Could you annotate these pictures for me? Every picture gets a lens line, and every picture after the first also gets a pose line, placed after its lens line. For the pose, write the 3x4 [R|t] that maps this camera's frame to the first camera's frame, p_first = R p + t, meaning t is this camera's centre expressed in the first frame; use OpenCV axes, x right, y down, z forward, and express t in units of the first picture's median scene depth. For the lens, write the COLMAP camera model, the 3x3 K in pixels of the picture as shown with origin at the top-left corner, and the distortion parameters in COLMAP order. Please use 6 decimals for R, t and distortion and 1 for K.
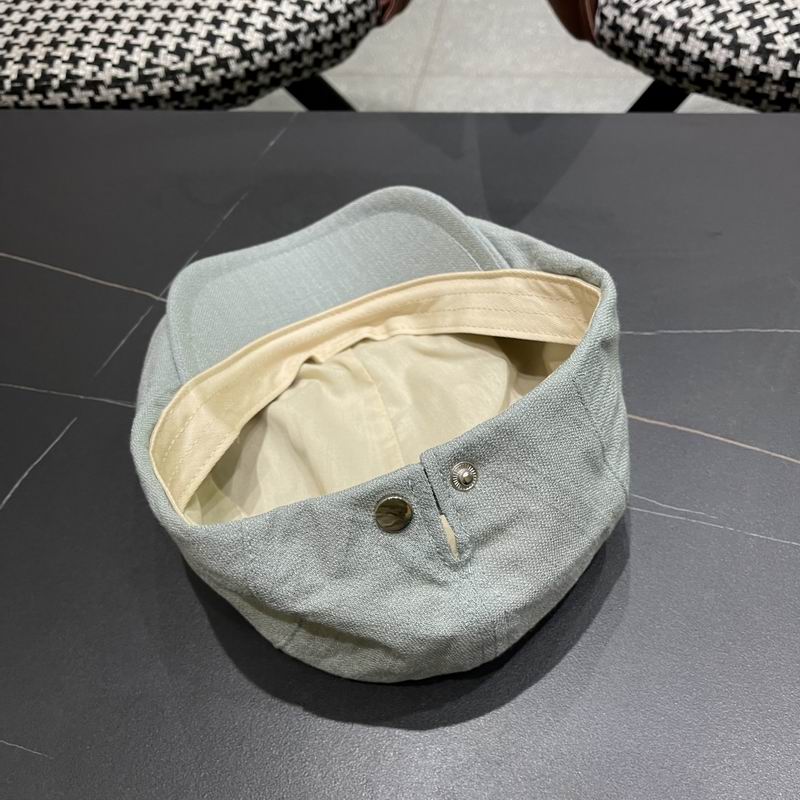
lens RADIAL K [[852.3, 0, 410.0], [0, 852.3, 414.8], [0, 0, 1]] dist [0.010803, 0.000000]
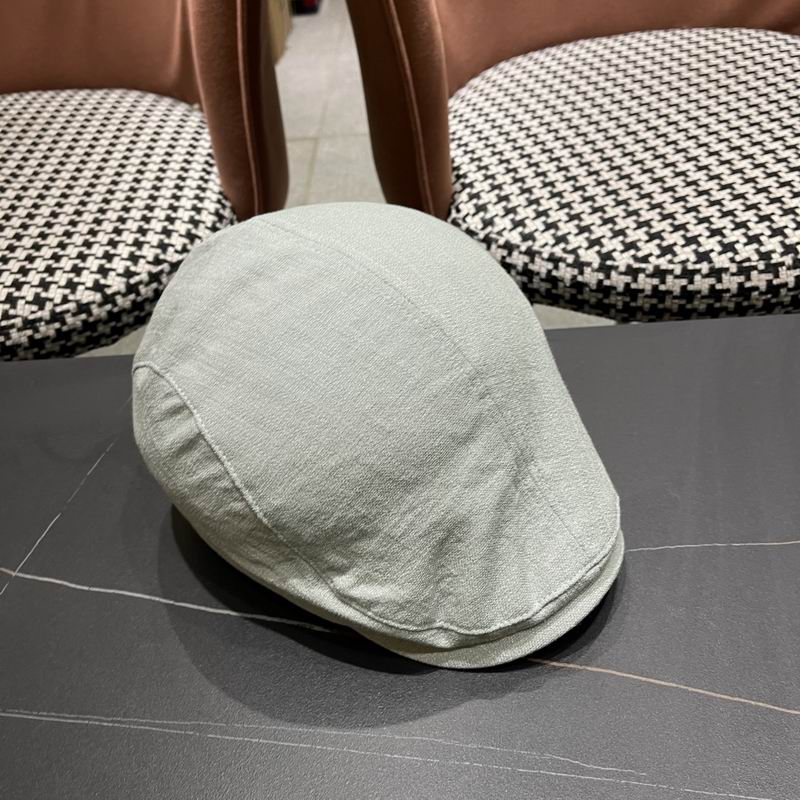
lens RADIAL K [[852.3, 0, 398.5], [0, 852.3, 387.4], [0, 0, 1]] dist [0.010803, 0.000000]
pose [[0.988137, -0.083022, 0.129201, 0.006036], [0.110089, 0.969499, -0.218980, -0.066336], [-0.107080, 0.230605, 0.967138, 0.023411]]
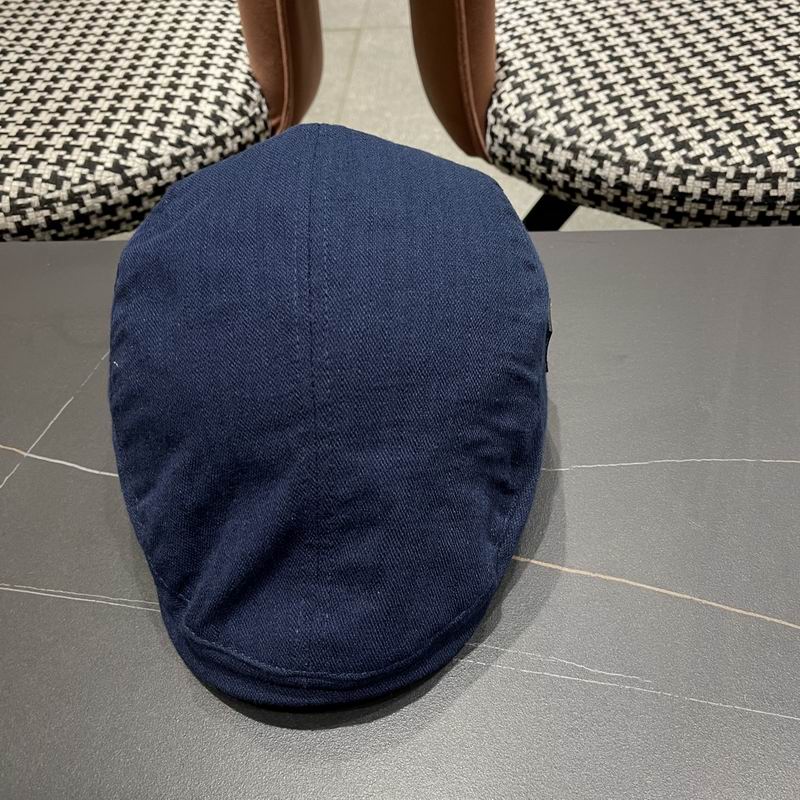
lens RADIAL K [[852.3, 0, 410.0], [0, 852.3, 407.6], [0, 0, 1]] dist [0.010803, 0.000000]
pose [[0.994330, -0.050838, 0.093395, 0.019758], [0.060274, 0.993043, -0.101155, -0.054856], [-0.087603, 0.106211, 0.990477, 0.054147]]
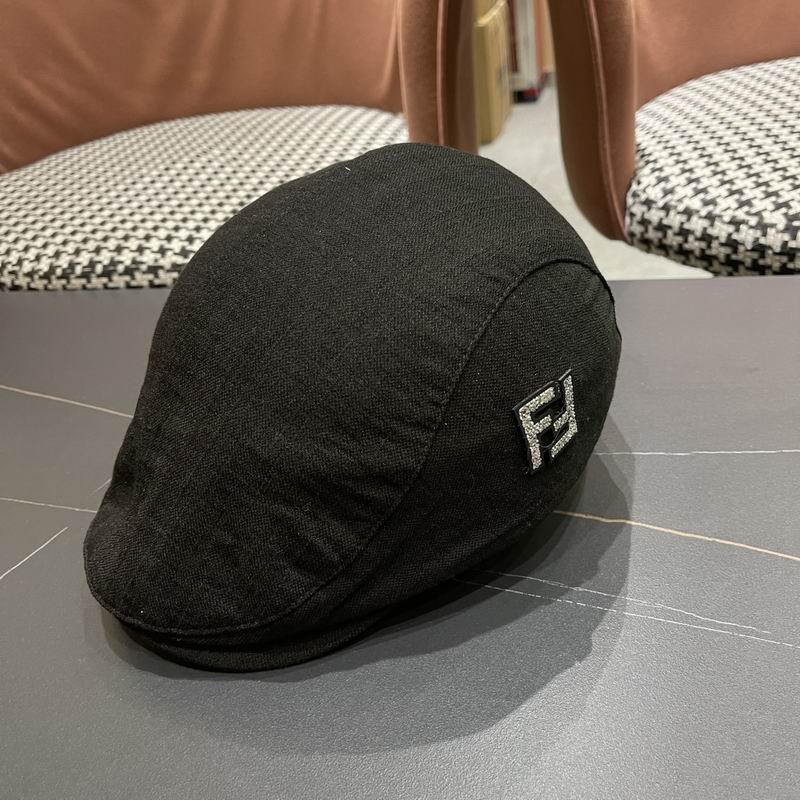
lens RADIAL K [[852.3, 0, 396.0], [0, 852.3, 404.2], [0, 0, 1]] dist [0.010803, 0.000000]
pose [[0.994962, 0.017173, -0.098775, 0.045113], [-0.049582, 0.940590, -0.335905, 0.123726], [0.087139, 0.339110, 0.936702, 0.069327]]
